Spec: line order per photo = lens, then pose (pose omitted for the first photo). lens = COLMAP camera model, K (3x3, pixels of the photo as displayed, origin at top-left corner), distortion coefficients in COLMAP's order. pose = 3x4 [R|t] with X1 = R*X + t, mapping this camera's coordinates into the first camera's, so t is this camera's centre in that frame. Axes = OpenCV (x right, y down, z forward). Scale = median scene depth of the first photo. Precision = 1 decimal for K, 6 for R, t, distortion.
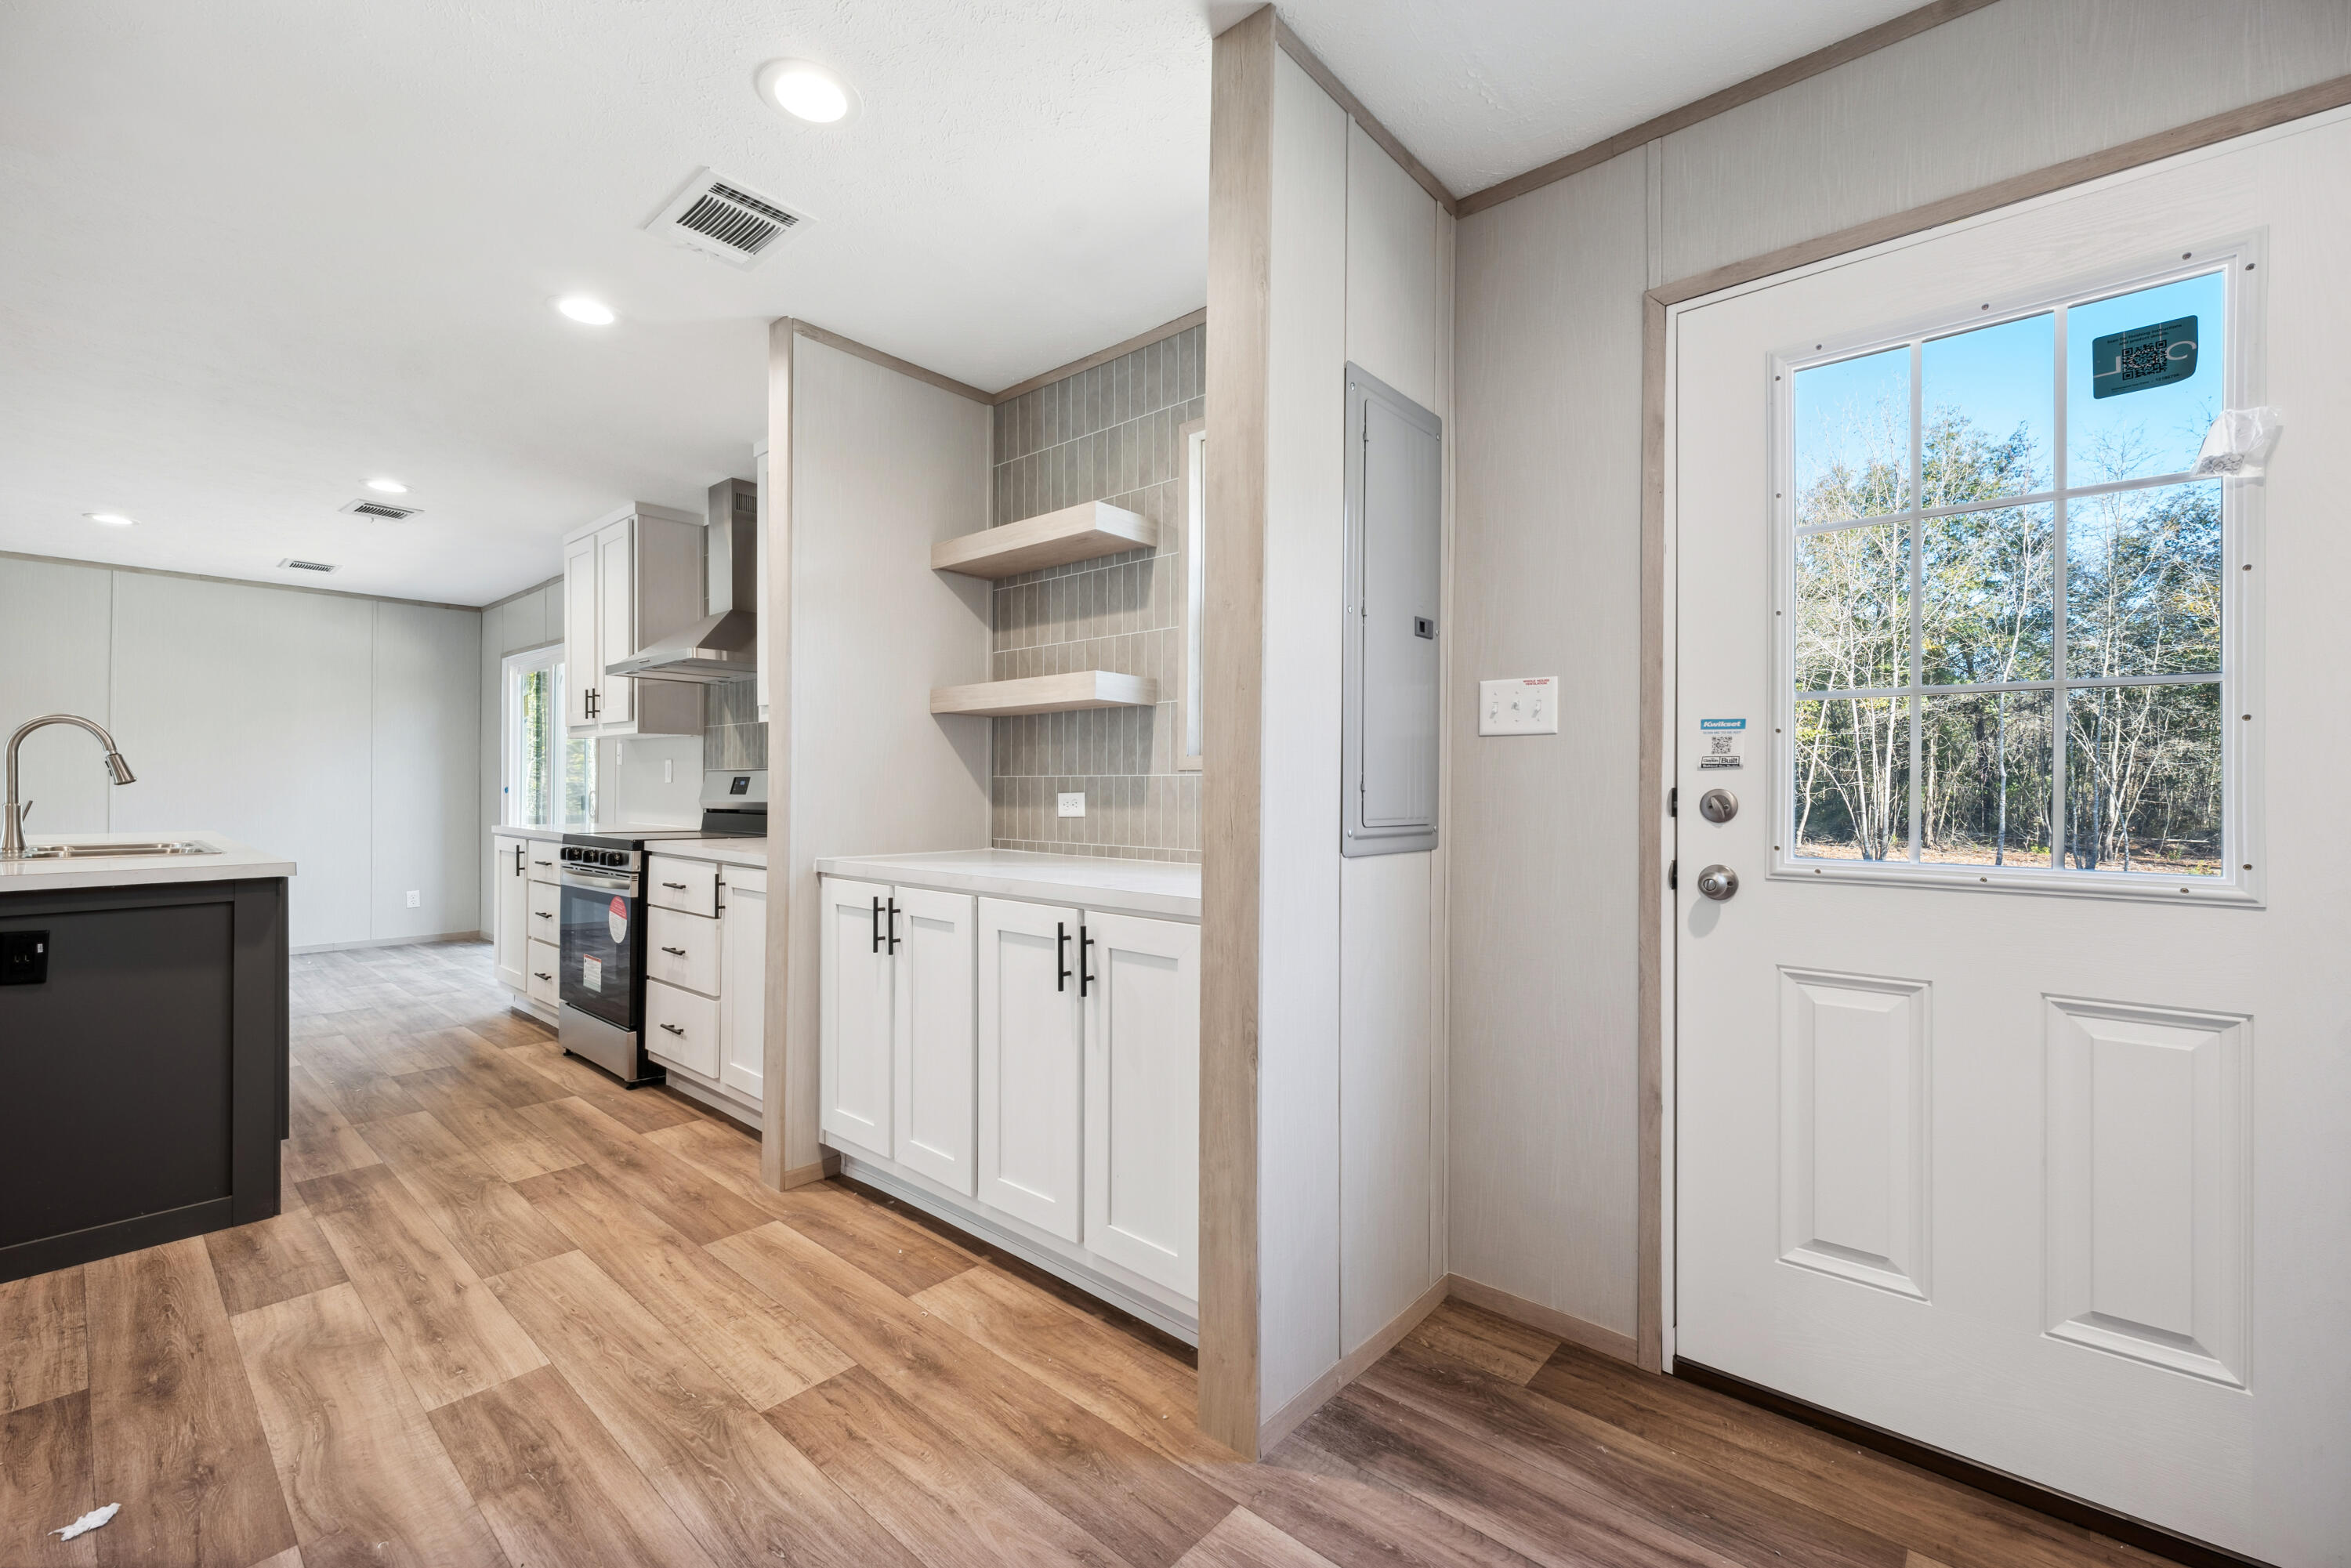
lens RADIAL K [[976.4, 0, 1169.9], [0, 976.4, 785.9], [0, 0, 1]] dist [-0.002814, 0.001971]
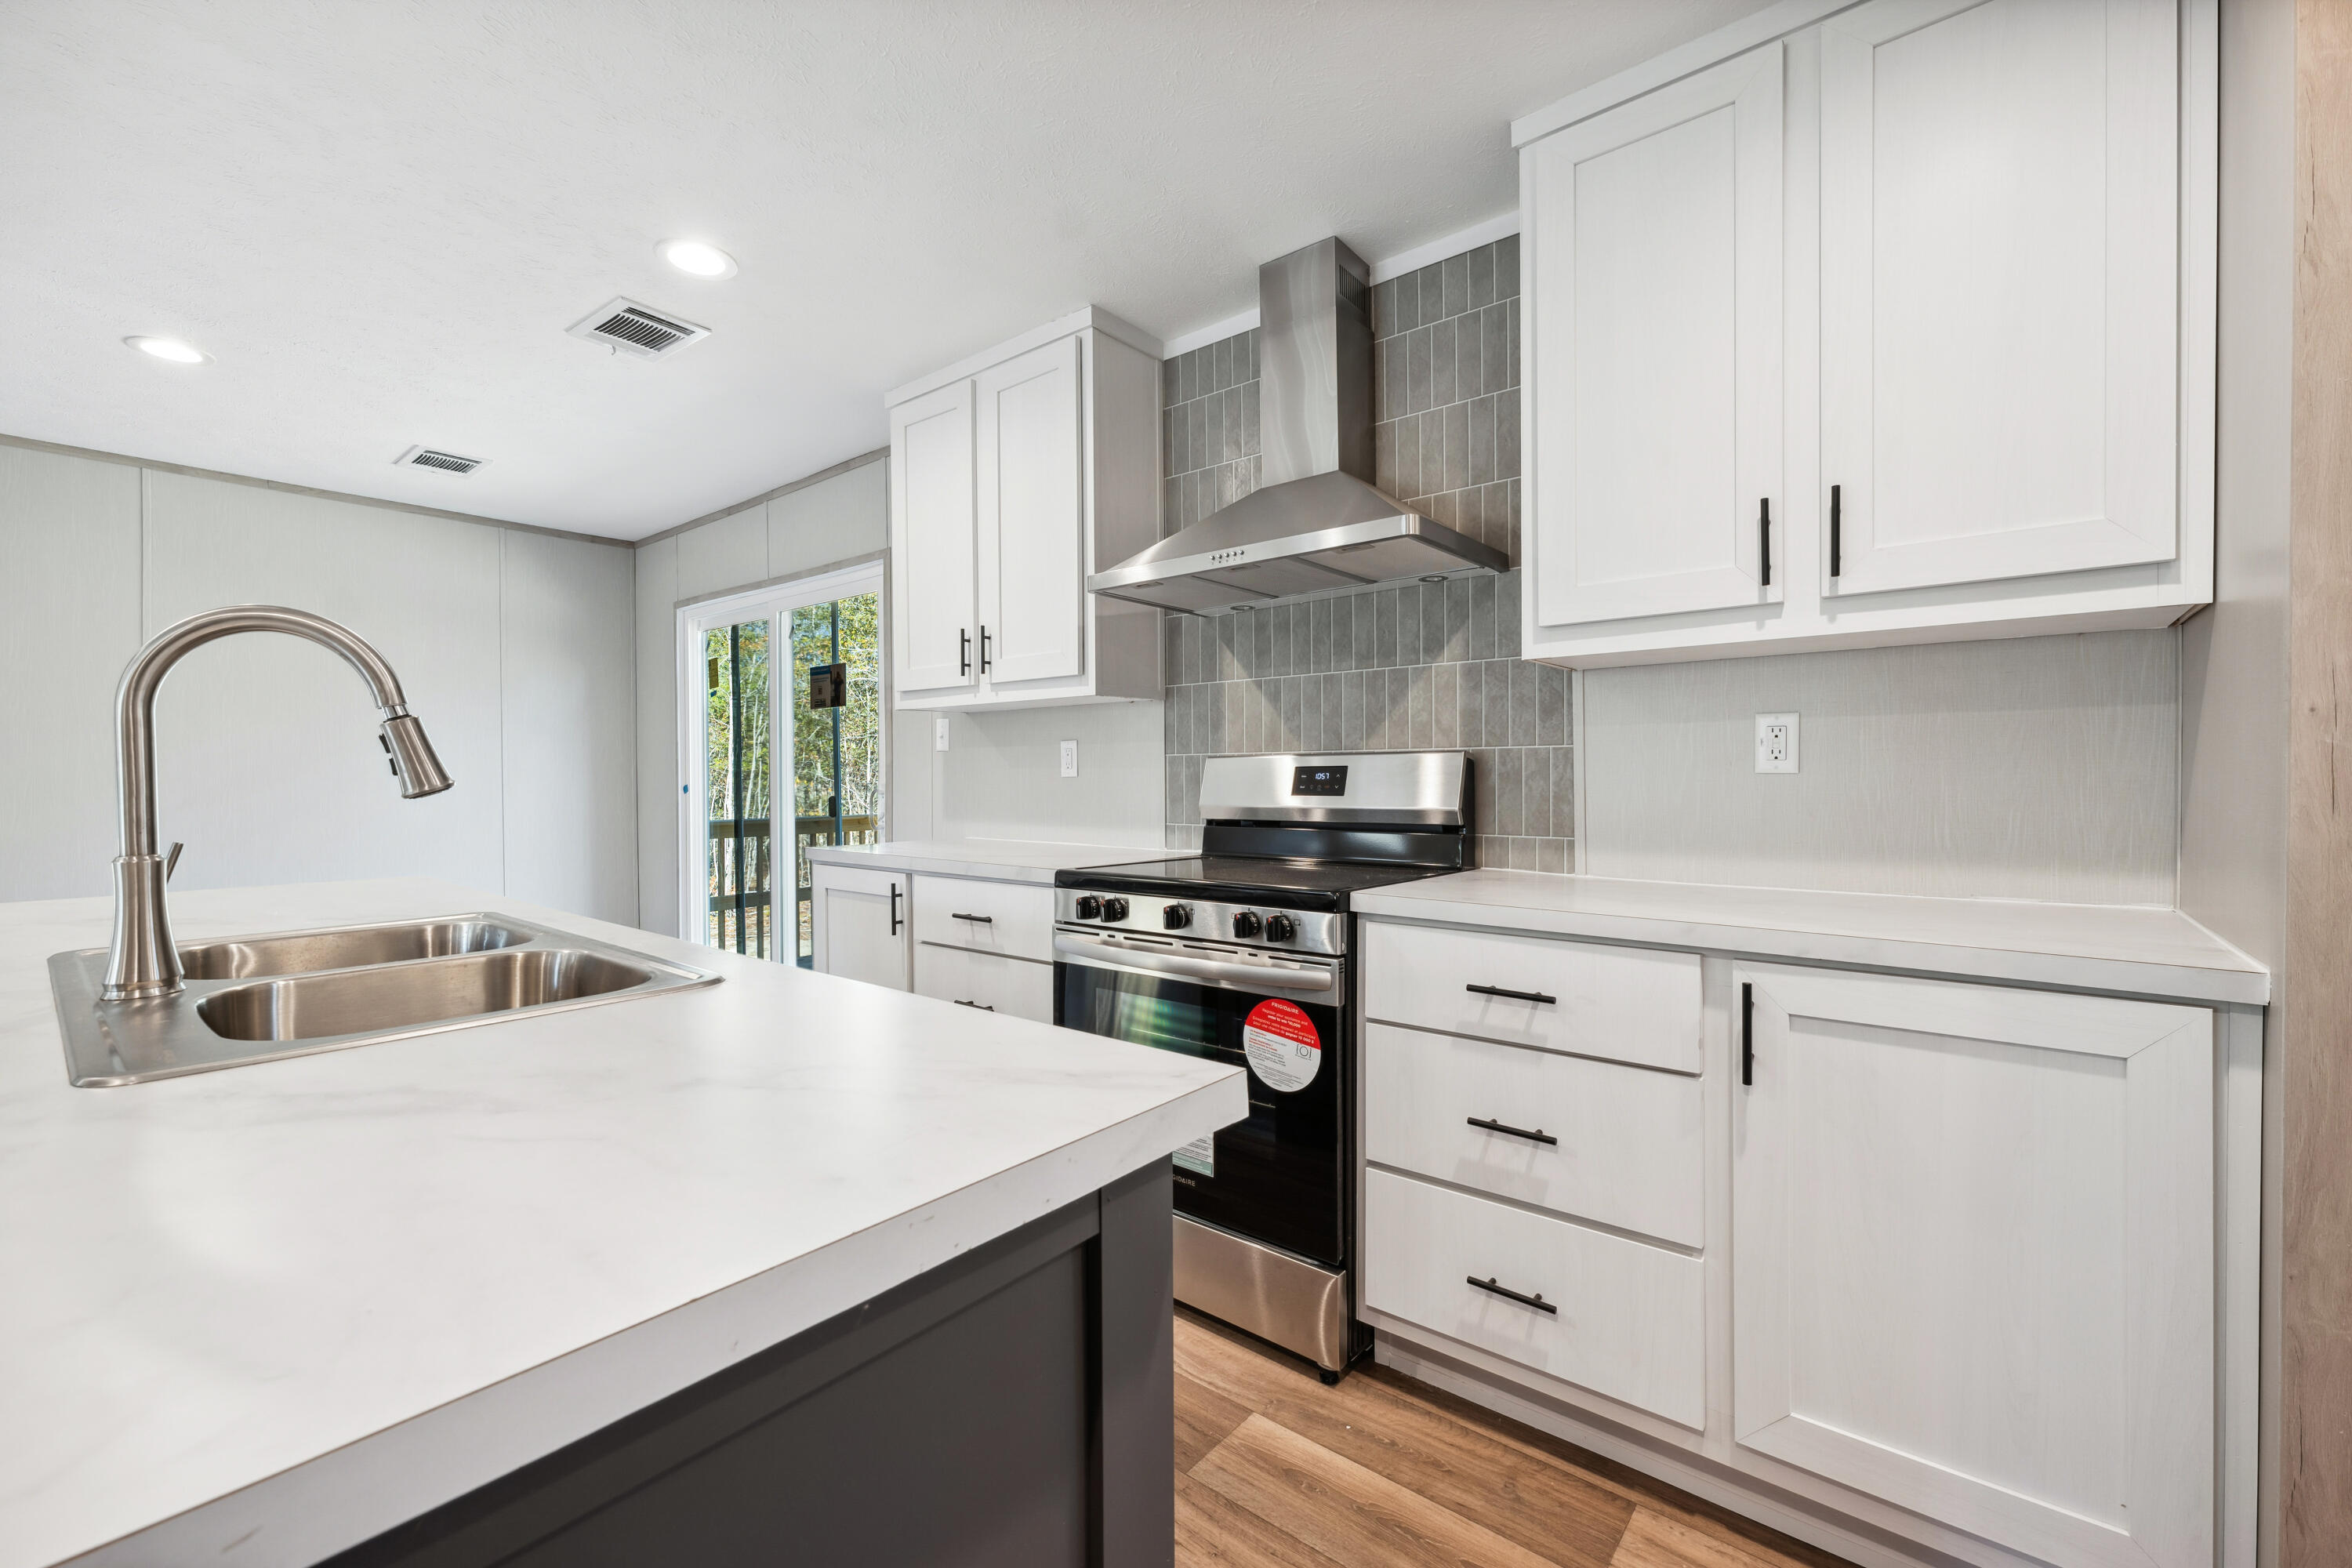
lens RADIAL K [[976.9, 0, 1181.4], [0, 976.9, 784.5], [0, 0, 1]] dist [-0.002814, 0.001971]
pose [[0.999446, -0.009495, 0.031888, -0.547678], [0.009173, 0.999906, 0.010210, -0.004825], [-0.031982, -0.009911, 0.999439, 0.424681]]
